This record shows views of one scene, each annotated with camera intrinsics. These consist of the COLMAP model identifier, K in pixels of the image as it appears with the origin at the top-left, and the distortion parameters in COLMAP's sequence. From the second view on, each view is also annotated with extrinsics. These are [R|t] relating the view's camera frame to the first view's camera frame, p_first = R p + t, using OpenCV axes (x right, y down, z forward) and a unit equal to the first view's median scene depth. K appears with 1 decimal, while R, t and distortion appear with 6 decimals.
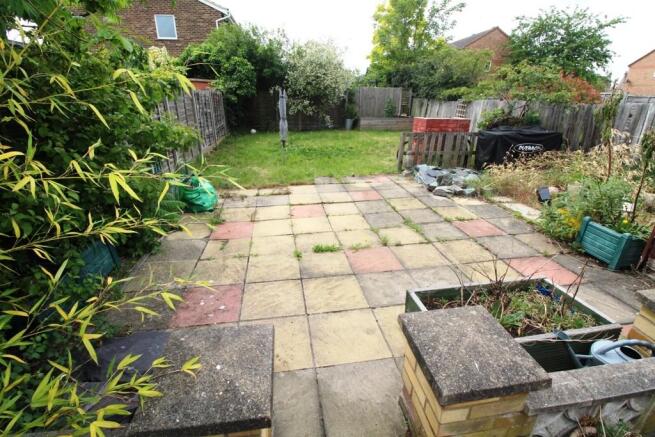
lens RADIAL K [[300.9, 0, 327.5], [0, 300.9, 221.6], [0, 0, 1]] dist [-0.019075, -0.003508]
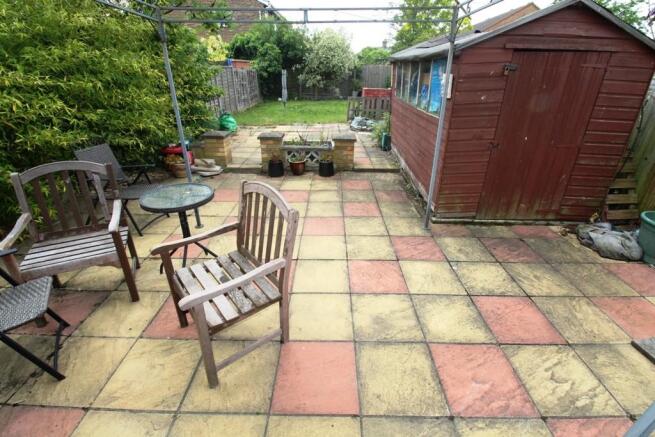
lens RADIAL K [[300.9, 0, 326.0], [0, 300.9, 218.3], [0, 0, 1]] dist [-0.019075, -0.003508]
pose [[0.985890, 0.076702, -0.148788, 0.212107], [-0.067232, 0.995440, 0.067668, 0.132284], [0.153300, -0.056710, 0.986551, -0.342721]]
